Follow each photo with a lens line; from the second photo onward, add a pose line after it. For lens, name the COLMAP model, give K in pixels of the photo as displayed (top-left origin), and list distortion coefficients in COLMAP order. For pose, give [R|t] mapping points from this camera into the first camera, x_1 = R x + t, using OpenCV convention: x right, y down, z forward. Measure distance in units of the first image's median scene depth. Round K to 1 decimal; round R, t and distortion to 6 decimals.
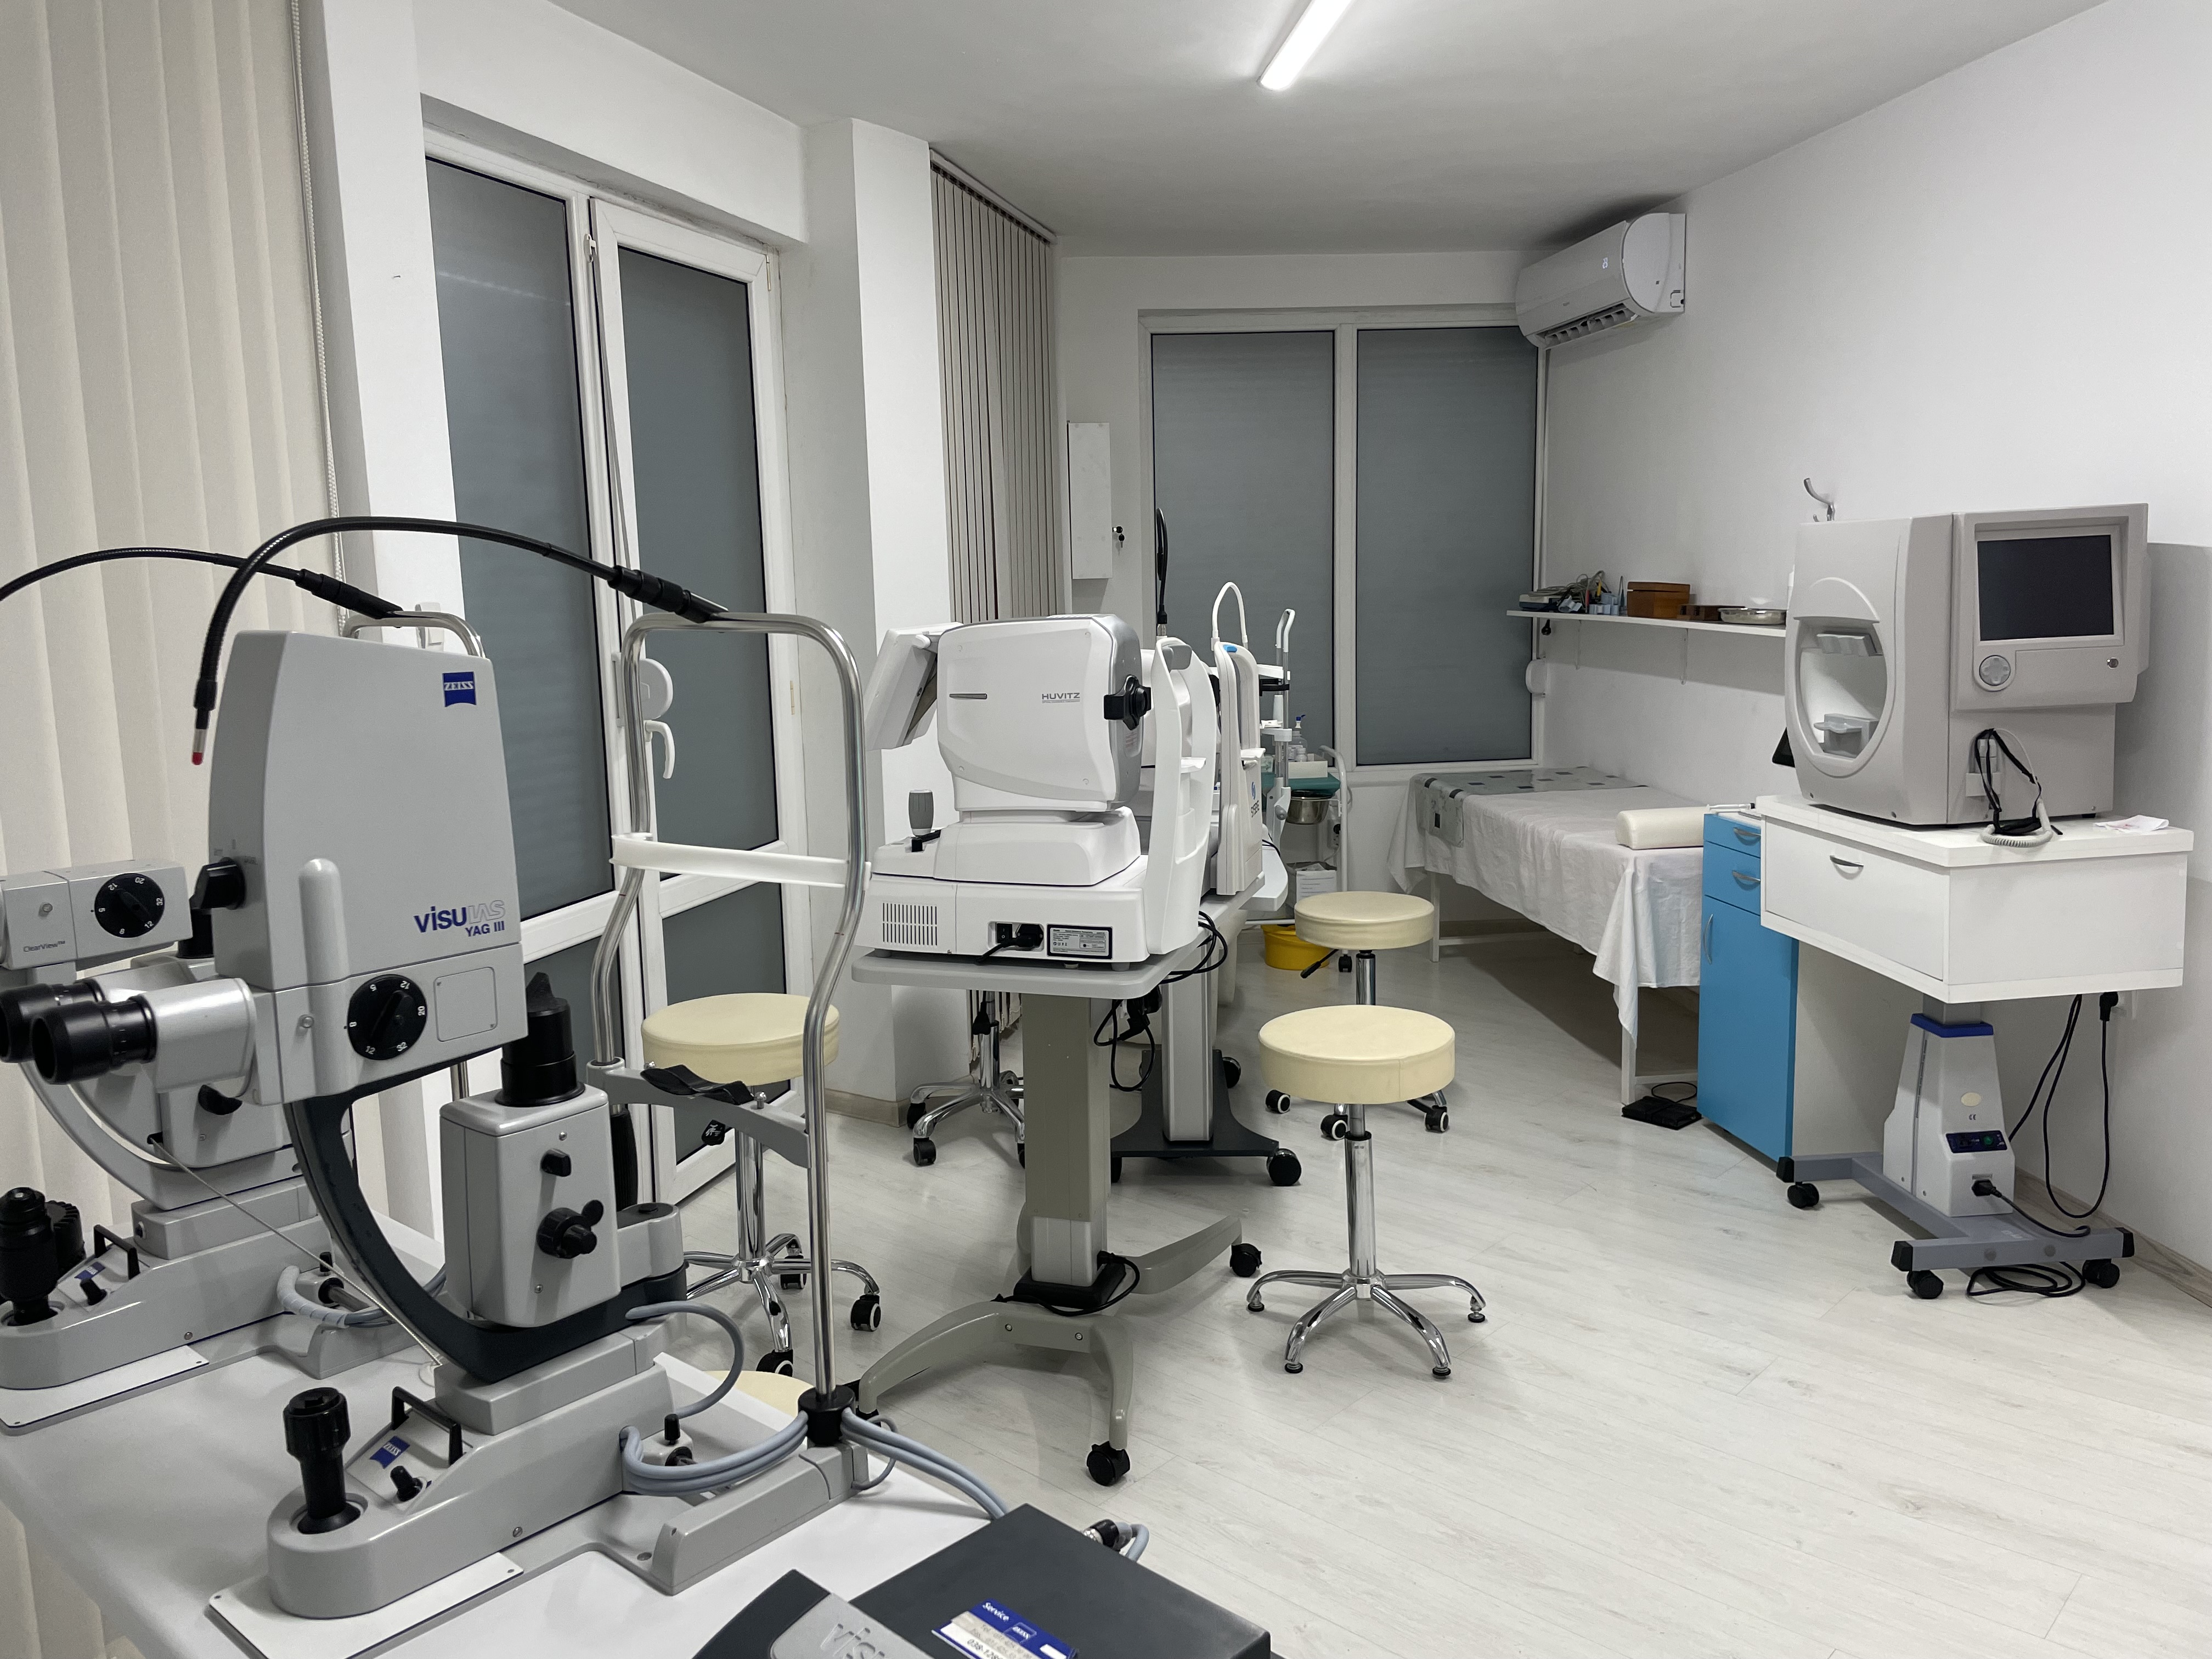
lens RADIAL K [[1666.4, 0, 1104.0], [0, 1666.4, 791.4], [0, 0, 1]] dist [0.090131, -0.122612]
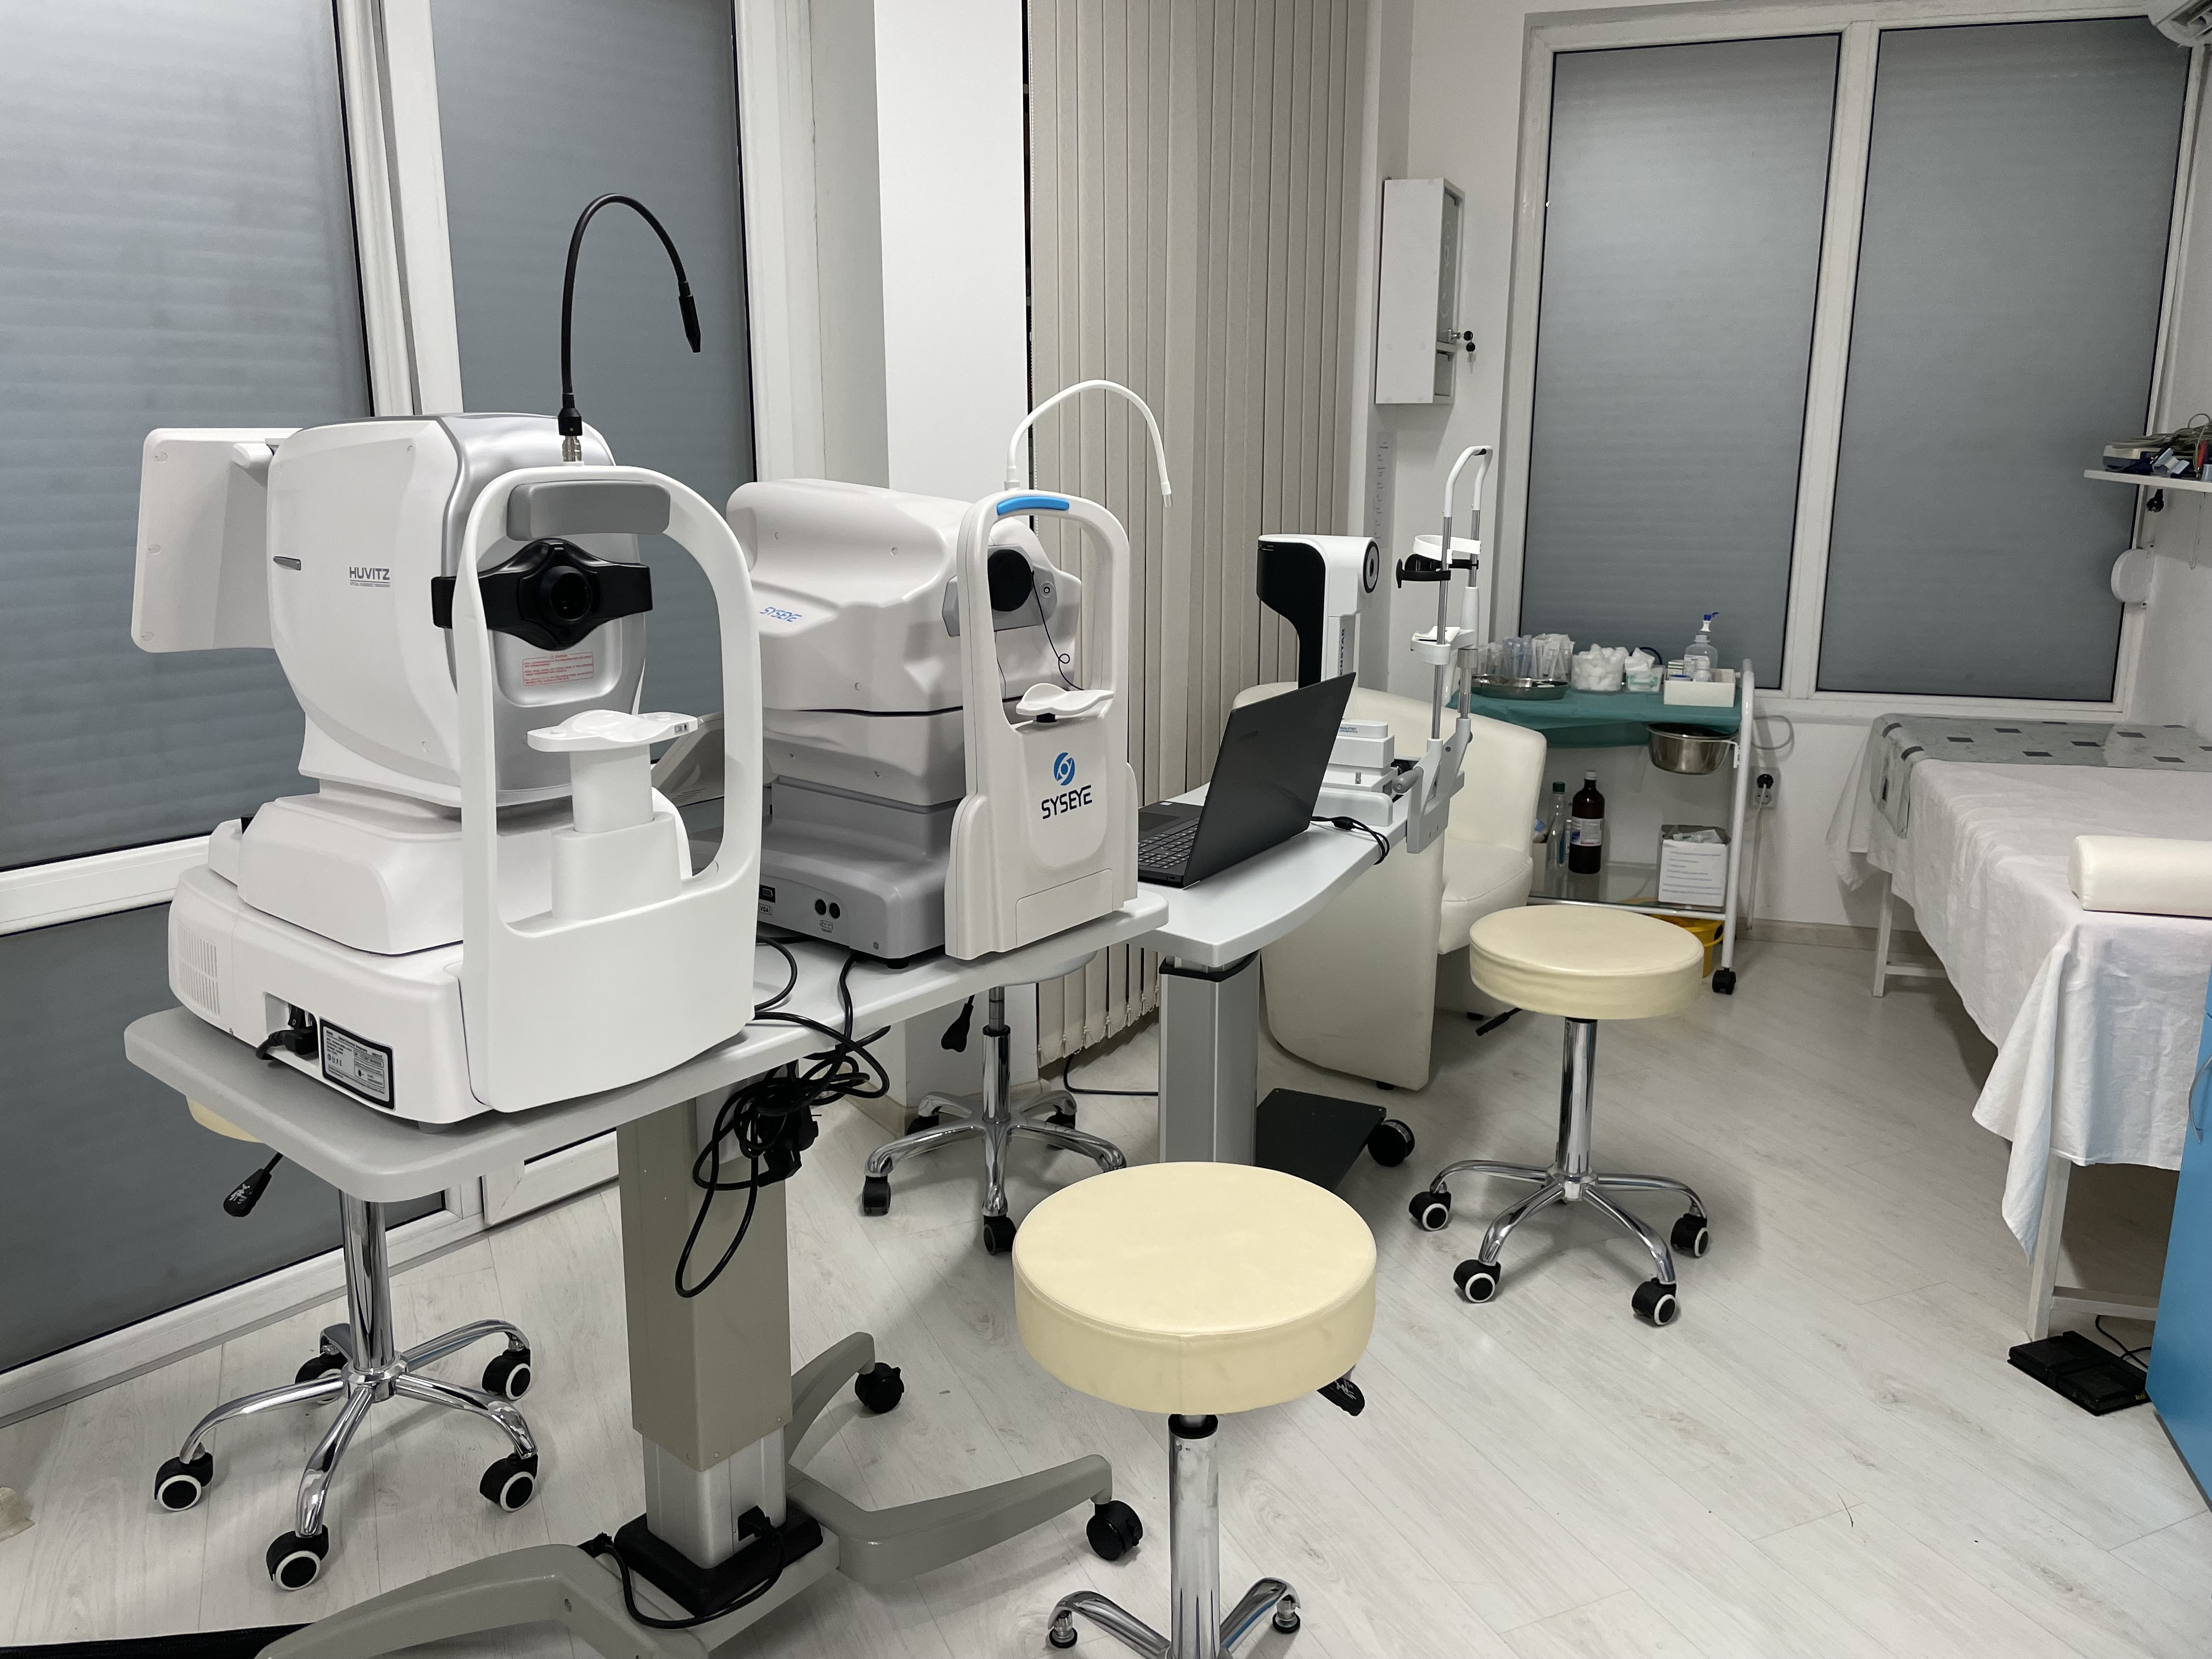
lens RADIAL K [[1666.4, 0, 1104.0], [0, 1666.4, 791.4], [0, 0, 1]] dist [0.090131, -0.122612]
pose [[0.919457, 0.109146, -0.377739, 0.220385], [-0.075106, 0.991764, 0.103749, -0.036012], [0.385951, -0.067022, 0.920081, 0.361155]]
